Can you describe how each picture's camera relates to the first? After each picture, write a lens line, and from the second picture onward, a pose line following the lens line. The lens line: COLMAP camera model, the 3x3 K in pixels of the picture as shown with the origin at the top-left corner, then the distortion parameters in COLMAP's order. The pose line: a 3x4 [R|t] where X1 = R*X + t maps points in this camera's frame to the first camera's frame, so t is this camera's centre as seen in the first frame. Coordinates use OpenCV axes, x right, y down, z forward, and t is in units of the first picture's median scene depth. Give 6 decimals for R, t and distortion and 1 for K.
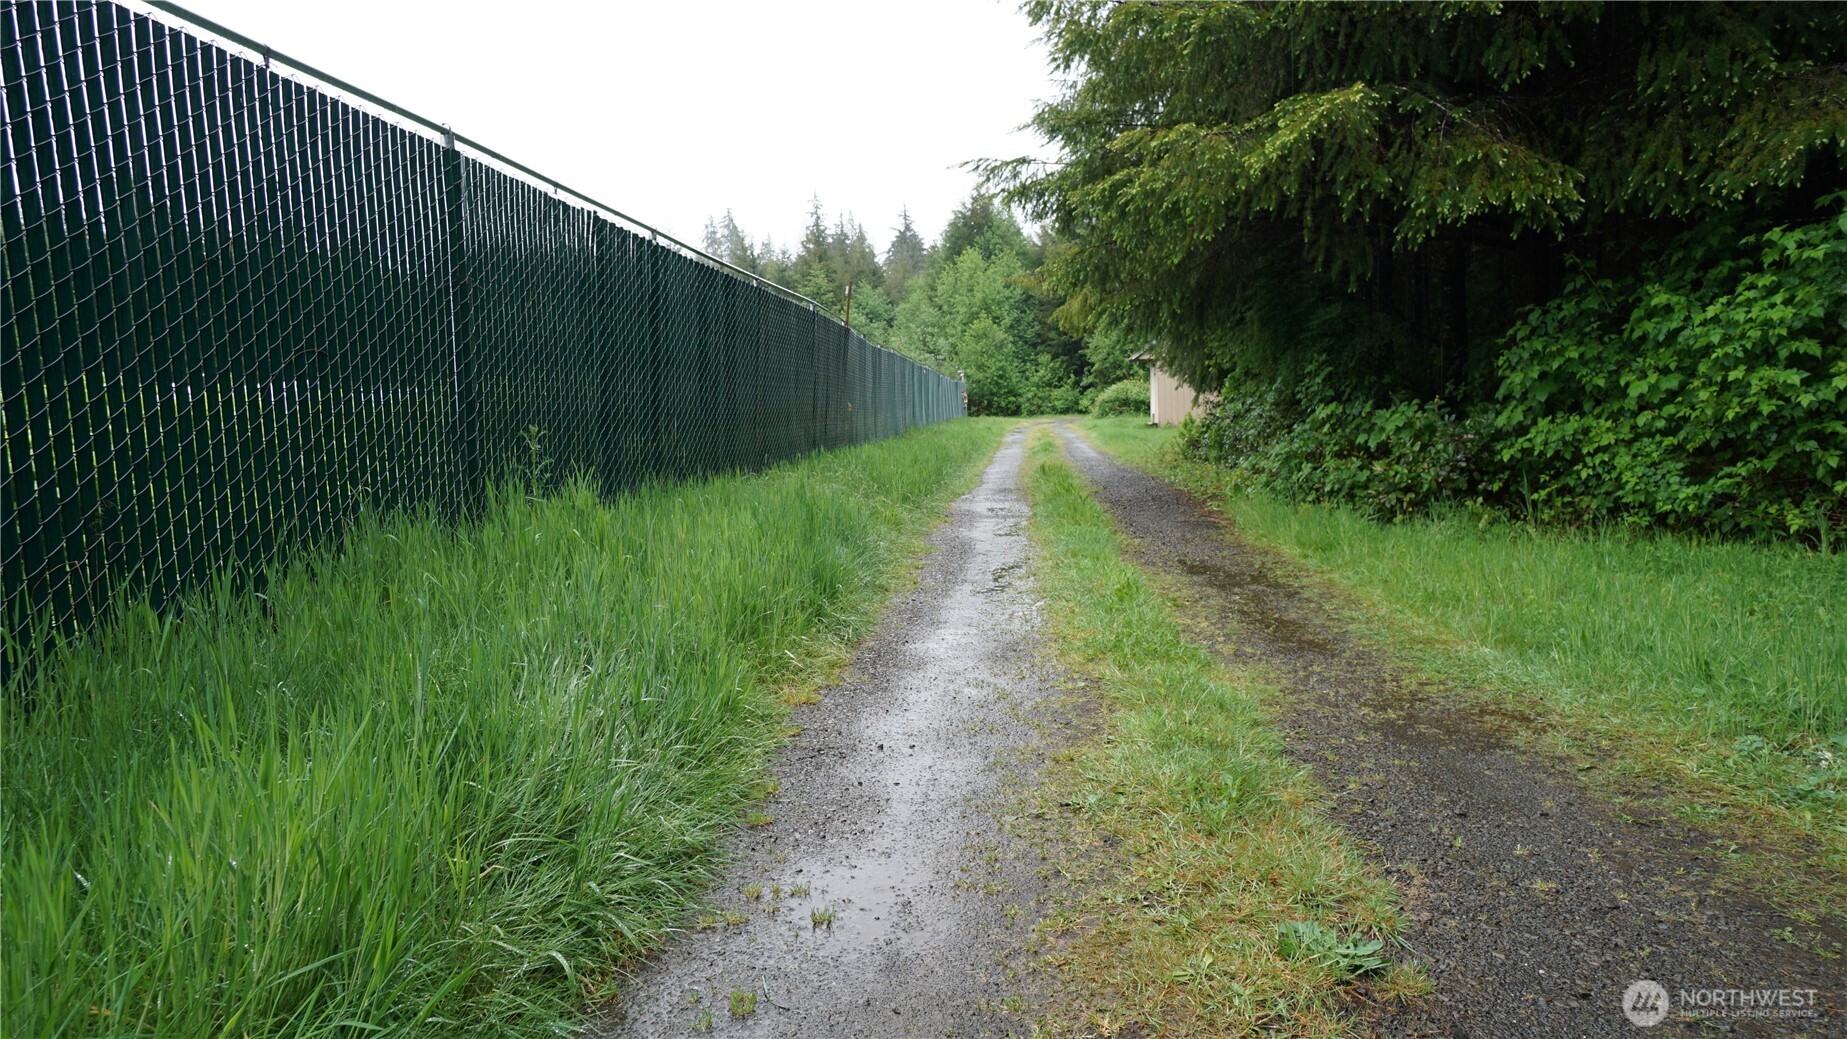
lens RADIAL K [[1121.2, 0, 918.5], [0, 1121.2, 514.5], [0, 0, 1]] dist [-0.001049, -0.000088]
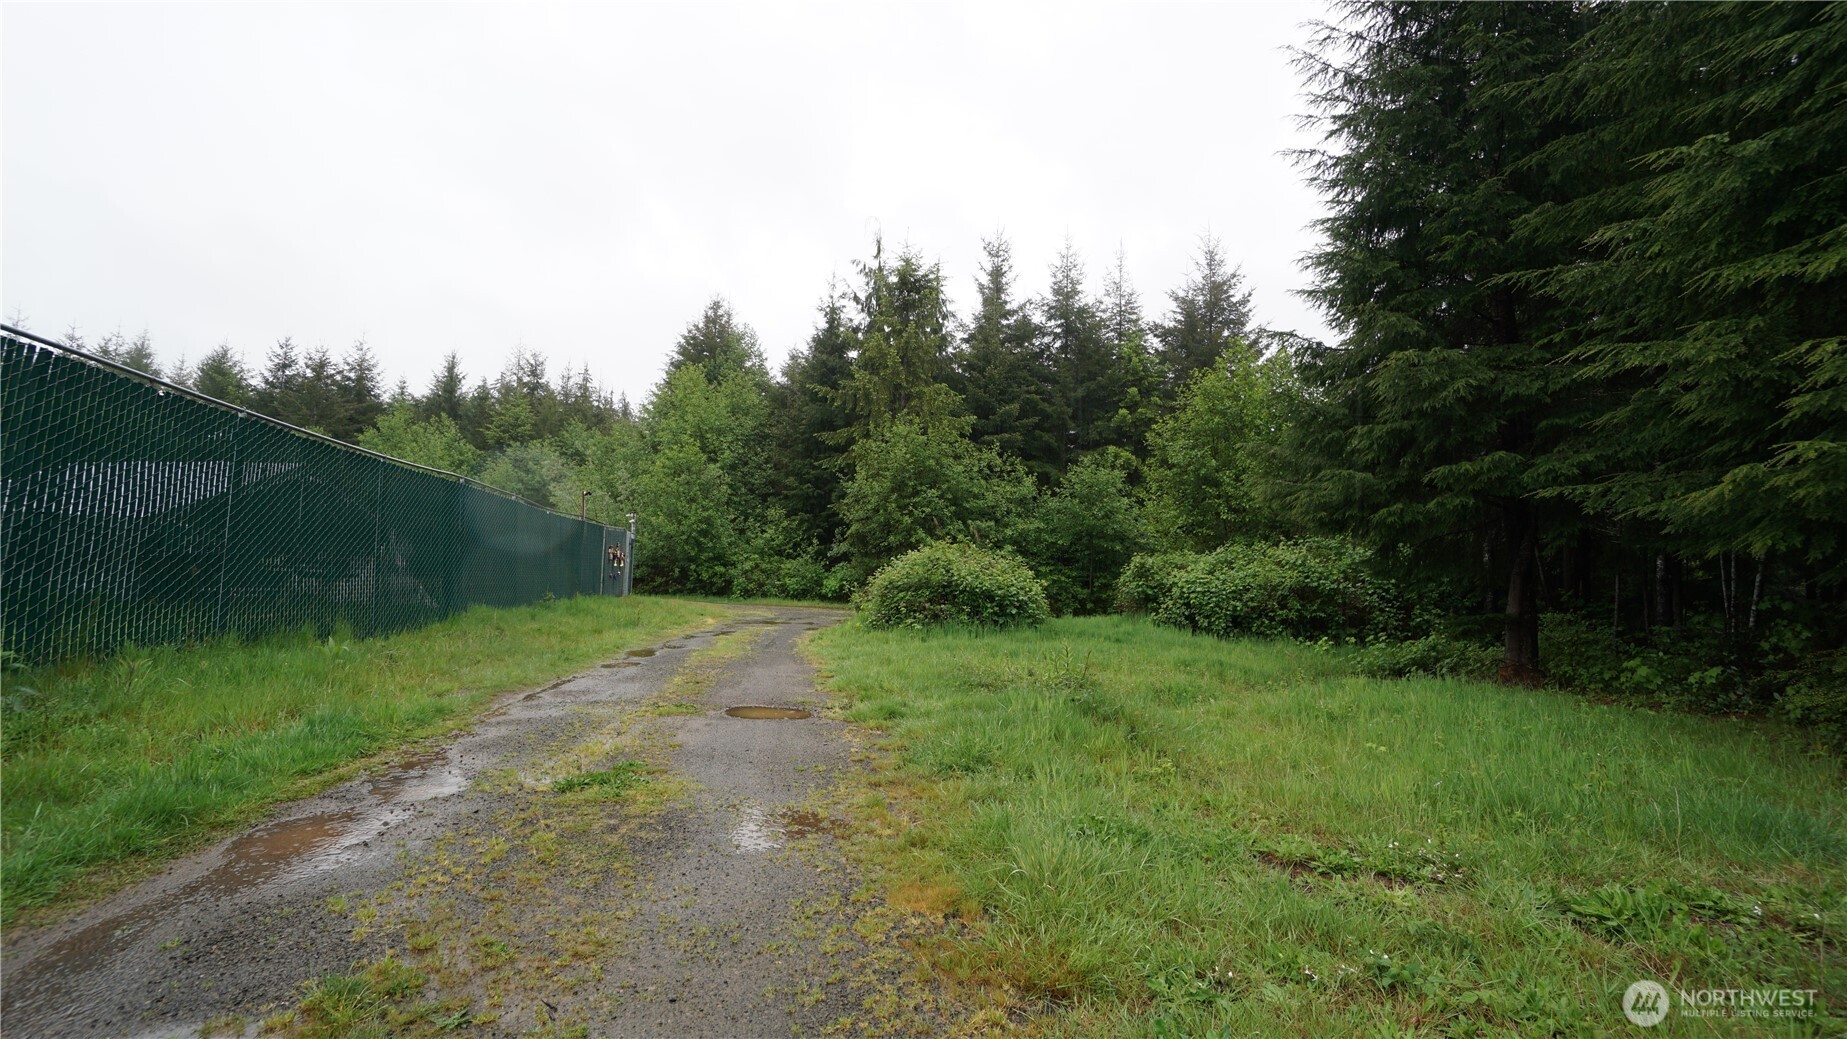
lens RADIAL K [[812.6, 0, 915.9], [0, 812.6, 509.1], [0, 0, 1]] dist [-0.053496, 0.022748]
pose [[0.962110, 0.097103, 0.254785, 0.070409], [-0.047933, 0.980118, -0.192539, -0.053198], [-0.268415, 0.173031, 0.947636, 0.526520]]
